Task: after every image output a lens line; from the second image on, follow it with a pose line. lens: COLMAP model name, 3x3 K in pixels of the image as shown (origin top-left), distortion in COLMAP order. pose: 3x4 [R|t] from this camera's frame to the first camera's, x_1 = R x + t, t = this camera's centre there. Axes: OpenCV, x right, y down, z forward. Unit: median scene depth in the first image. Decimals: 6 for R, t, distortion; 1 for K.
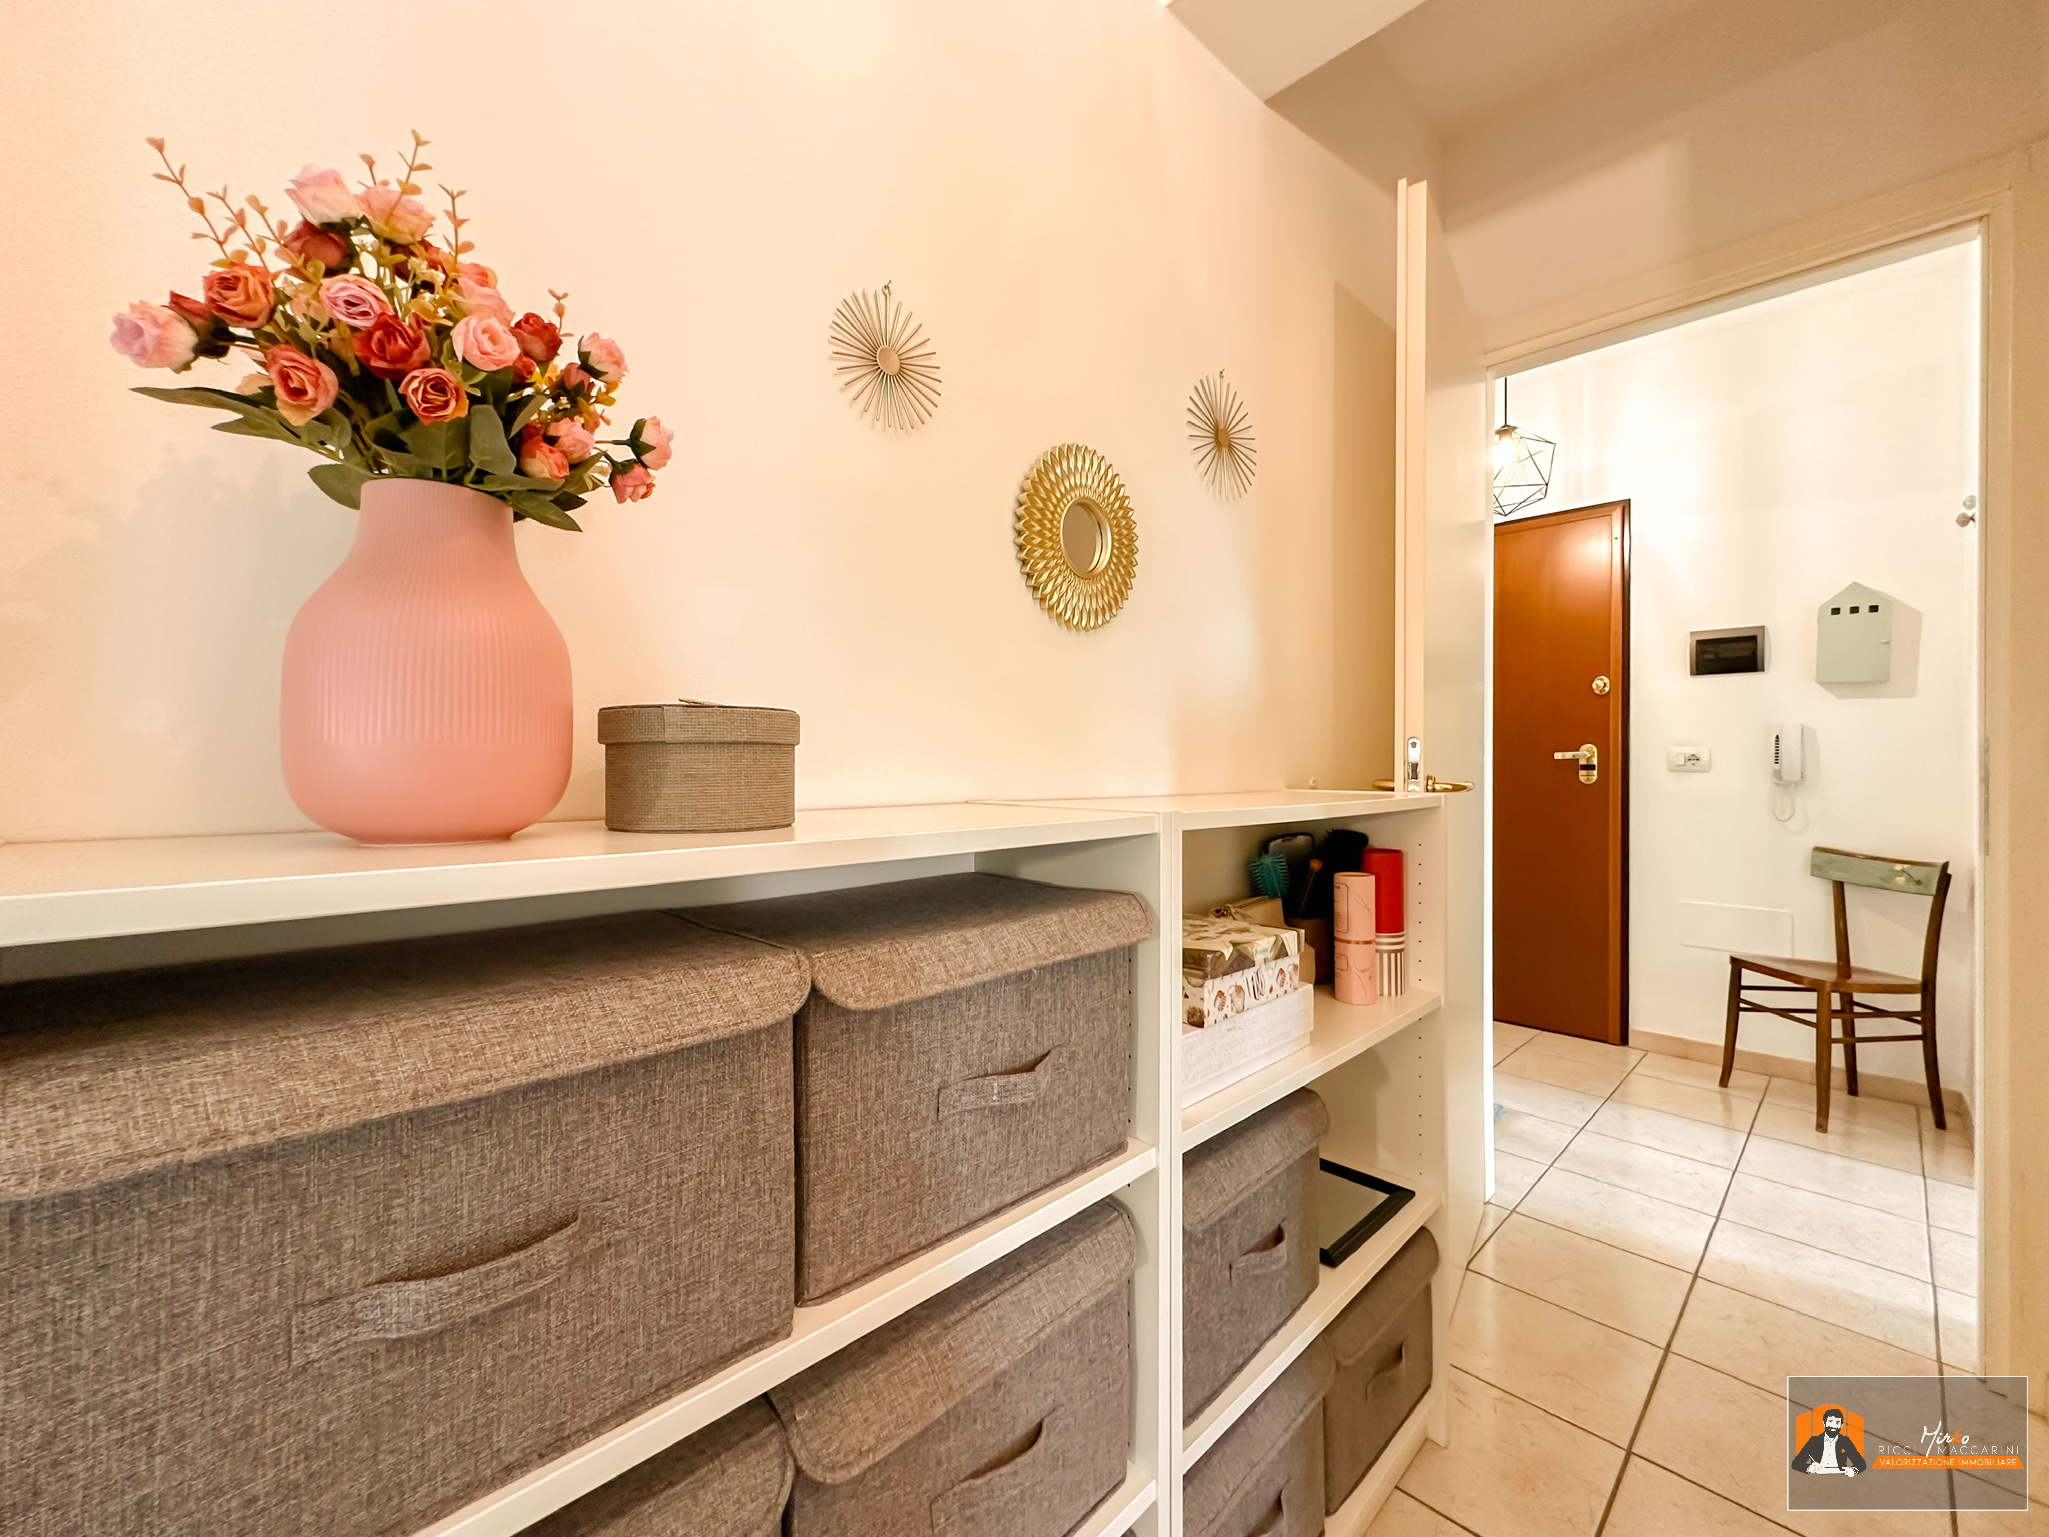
lens RADIAL K [[821.9, 0, 1024.5], [0, 821.9, 768.5], [0, 0, 1]] dist [0.000508, 0.000115]
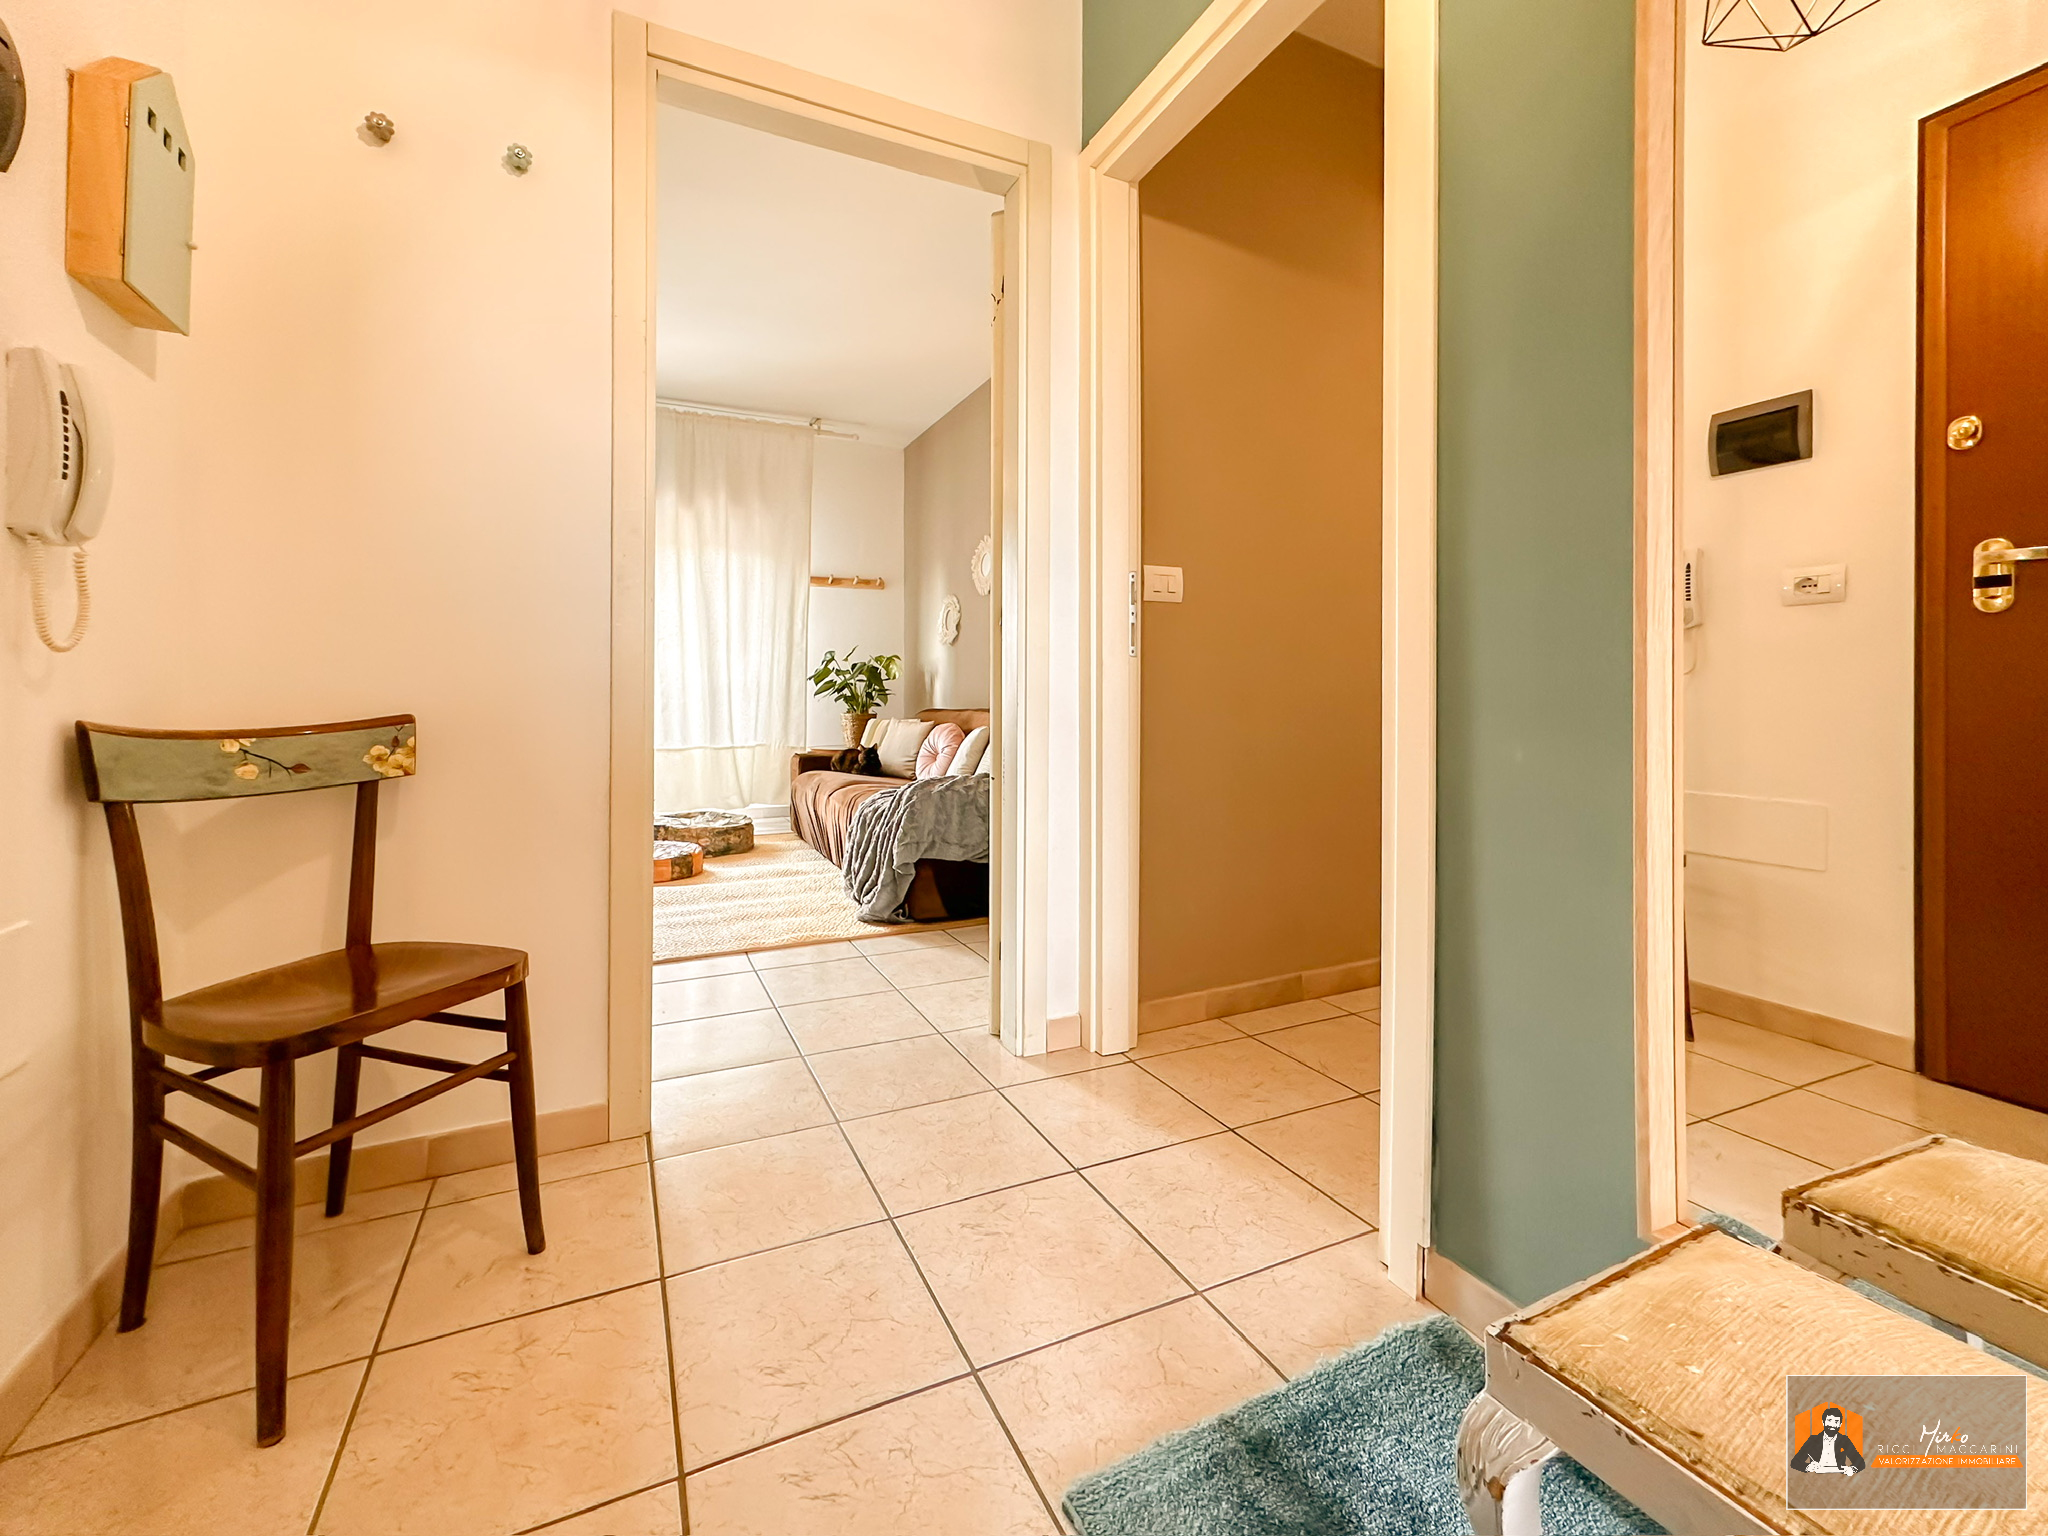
lens RADIAL K [[881.0, 0, 1011.0], [0, 881.0, 684.3], [0, 0, 1]] dist [0.000936, 0.000132]
pose [[-0.944690, 0.002877, 0.327952, 0.451670], [0.001625, 0.999990, -0.004092, 0.082174], [-0.327960, -0.003332, -0.944686, 1.251514]]
